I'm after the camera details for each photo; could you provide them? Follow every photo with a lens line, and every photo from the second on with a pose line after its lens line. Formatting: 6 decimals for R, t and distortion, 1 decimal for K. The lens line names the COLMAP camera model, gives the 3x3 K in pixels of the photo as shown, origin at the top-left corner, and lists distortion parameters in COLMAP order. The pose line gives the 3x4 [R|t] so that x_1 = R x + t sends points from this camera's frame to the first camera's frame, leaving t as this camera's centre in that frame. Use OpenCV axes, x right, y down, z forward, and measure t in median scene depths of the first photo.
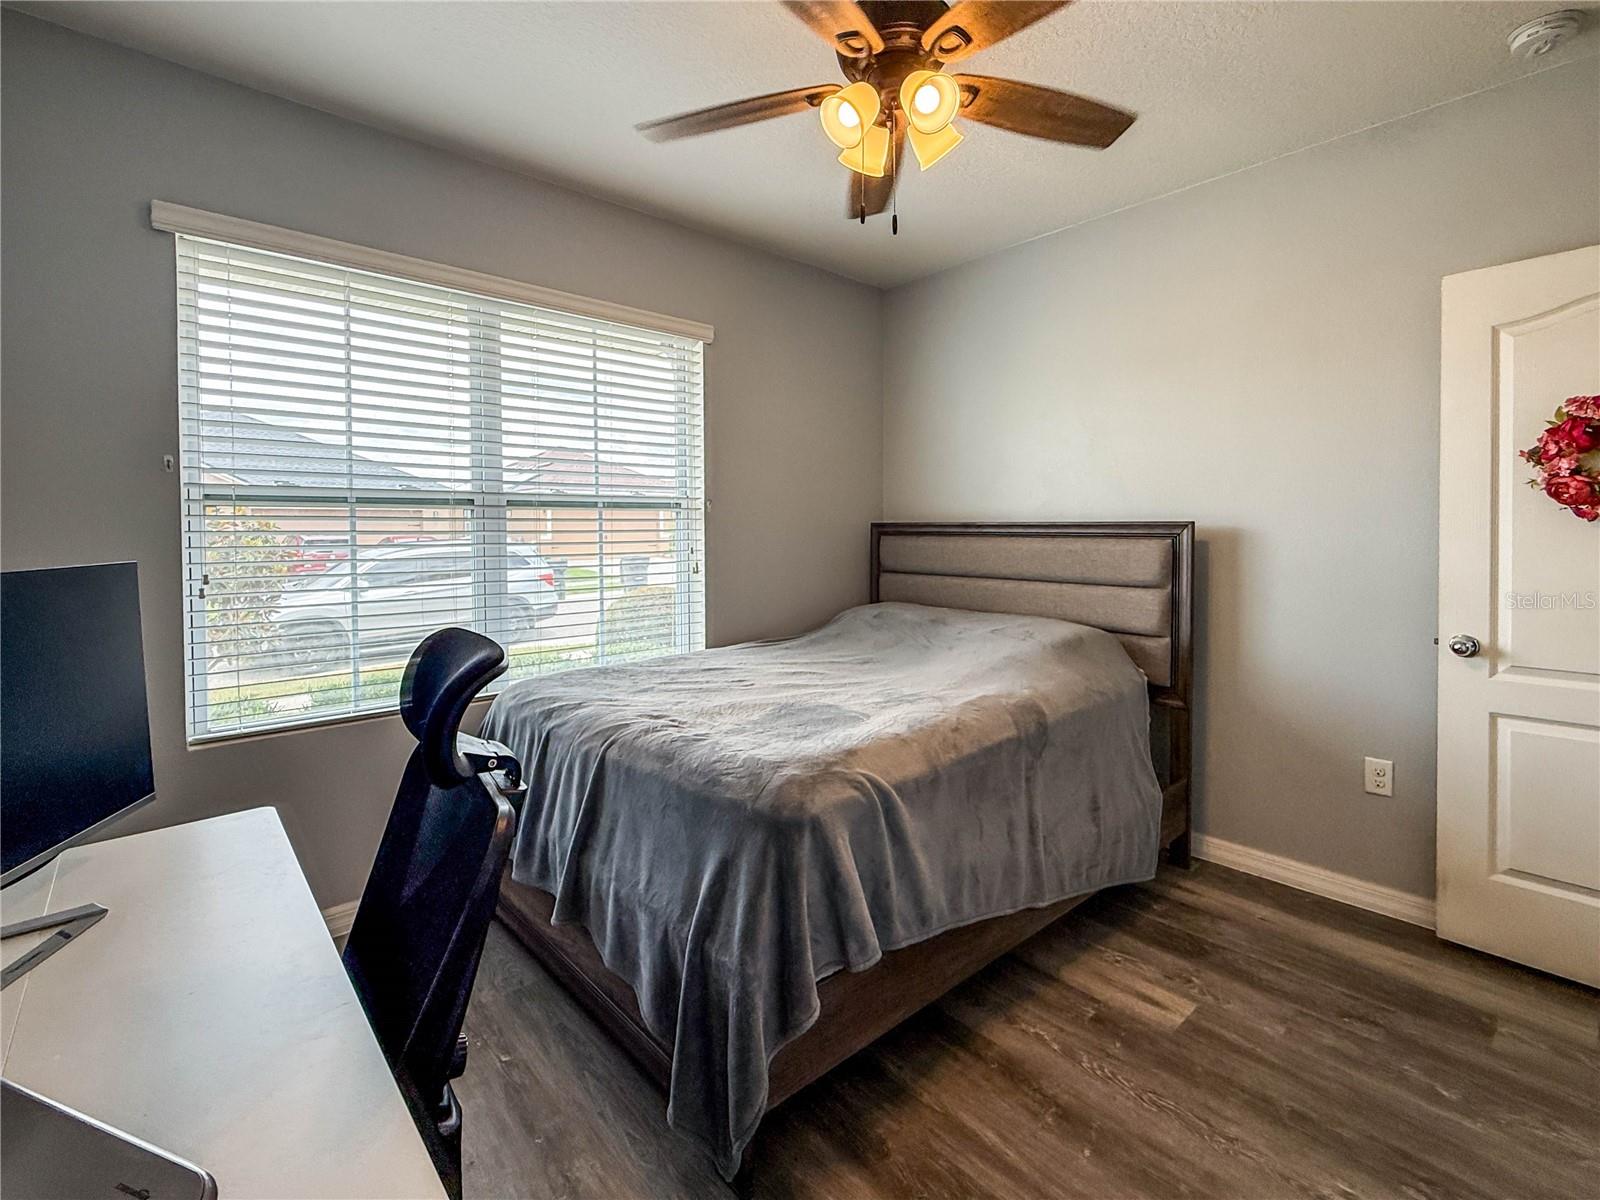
lens RADIAL K [[739.1, 0, 800.0], [0, 739.1, 600.0], [0, 0, 1]] dist [-0.003408, -0.000627]
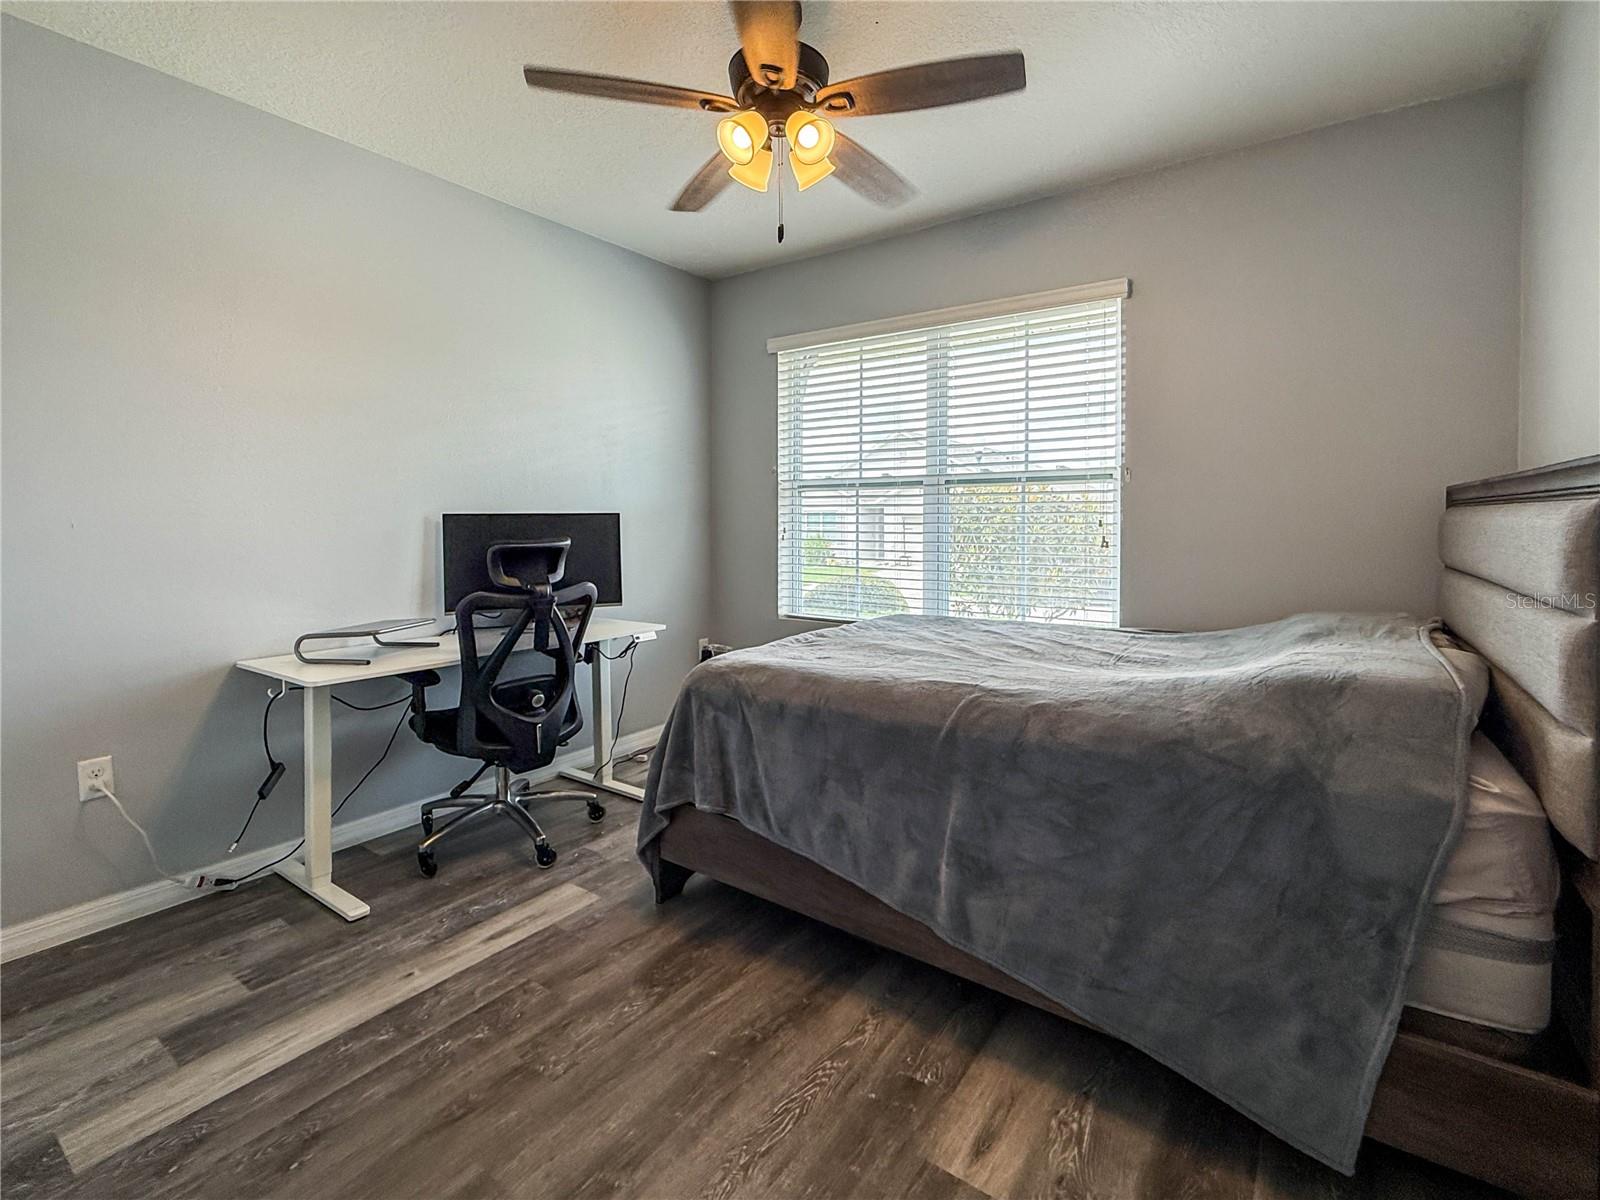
lens RADIAL K [[739.1, 0, 800.0], [0, 739.1, 600.0], [0, 0, 1]] dist [-0.003408, -0.000627]
pose [[0.204683, 0.104445, -0.973240, 1.042628], [-0.102555, 0.991107, 0.084794, -0.013454], [0.973441, 0.082455, 0.213574, 0.620690]]
